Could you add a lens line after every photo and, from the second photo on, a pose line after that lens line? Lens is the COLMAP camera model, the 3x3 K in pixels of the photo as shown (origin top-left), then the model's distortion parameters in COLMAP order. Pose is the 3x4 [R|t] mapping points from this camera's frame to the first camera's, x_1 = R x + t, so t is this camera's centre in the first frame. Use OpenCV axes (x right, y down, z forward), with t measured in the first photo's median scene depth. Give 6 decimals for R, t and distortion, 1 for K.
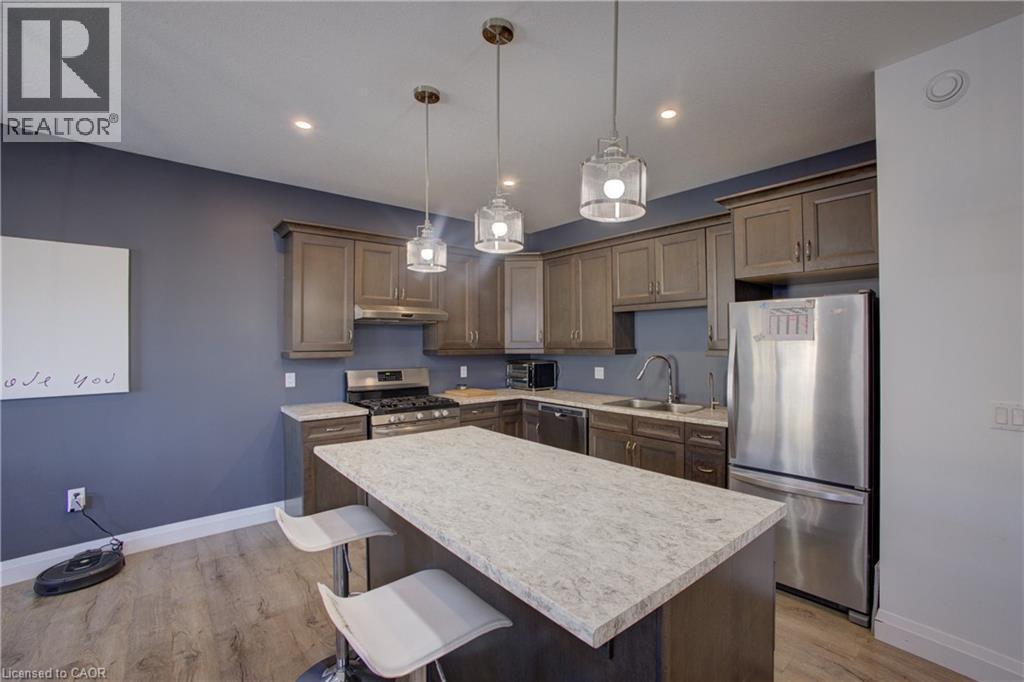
lens RADIAL K [[440.1, 0, 560.0], [0, 440.1, 341.3], [0, 0, 1]] dist [-0.041618, 0.000580]
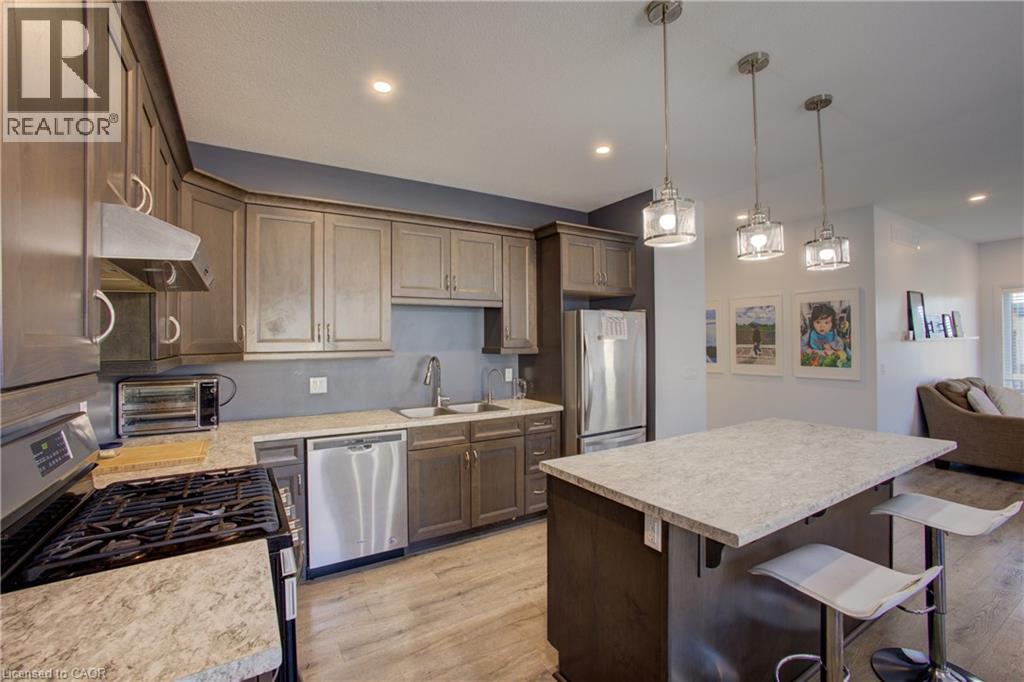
lens RADIAL K [[436.9, 0, 516.6], [0, 436.9, 341.8], [0, 0, 1]] dist [-0.029999, 0.000631]
pose [[0.199944, 0.011744, 0.979737, -0.652738], [0.006652, 0.999889, -0.013343, 0.011505], [-0.979785, 0.009185, 0.199844, 0.652232]]
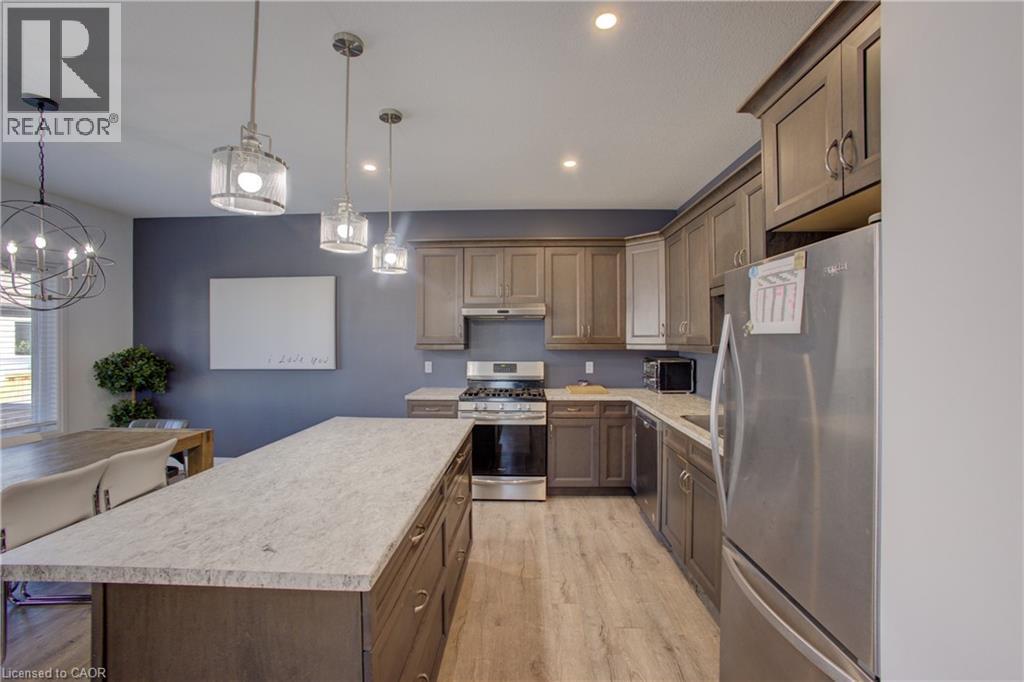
lens RADIAL K [[436.9, 0, 516.6], [0, 436.9, 341.8], [0, 0, 1]] dist [-0.029999, 0.000631]
pose [[0.708050, 0.006539, -0.706132, 0.587969], [0.002884, 0.999922, 0.012151, 0.000796], [0.706156, -0.010640, 0.707976, 0.346794]]
